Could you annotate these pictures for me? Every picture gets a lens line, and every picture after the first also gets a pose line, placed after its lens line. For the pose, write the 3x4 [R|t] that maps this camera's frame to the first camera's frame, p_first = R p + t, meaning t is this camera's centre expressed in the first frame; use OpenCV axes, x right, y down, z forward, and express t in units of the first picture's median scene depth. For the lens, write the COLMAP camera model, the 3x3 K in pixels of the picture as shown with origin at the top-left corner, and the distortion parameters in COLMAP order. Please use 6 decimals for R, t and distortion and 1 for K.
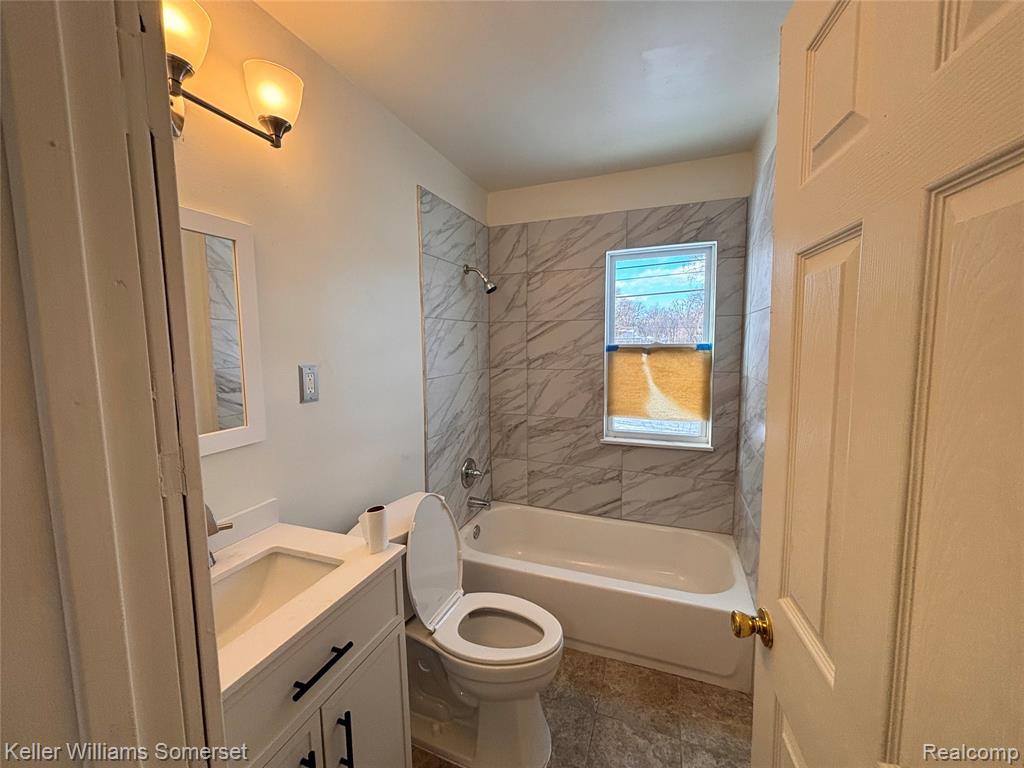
lens RADIAL K [[412.2, 0, 505.7], [0, 412.2, 383.0], [0, 0, 1]] dist [0.000743, -0.000006]
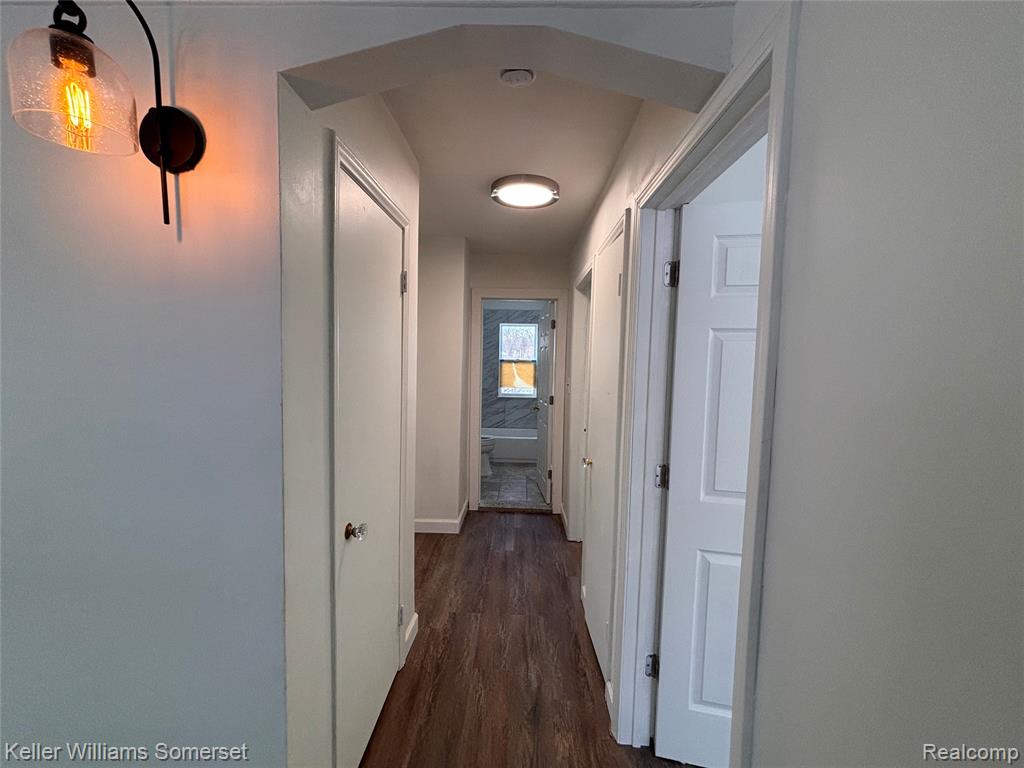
lens RADIAL K [[412.2, 0, 512.1], [0, 412.2, 385.4], [0, 0, 1]] dist [0.000743, -0.000006]
pose [[0.936376, 0.003981, 0.350976, -0.598537], [0.004181, 0.999738, -0.022493, 0.131708], [-0.350974, 0.022529, 0.936114, -1.468970]]
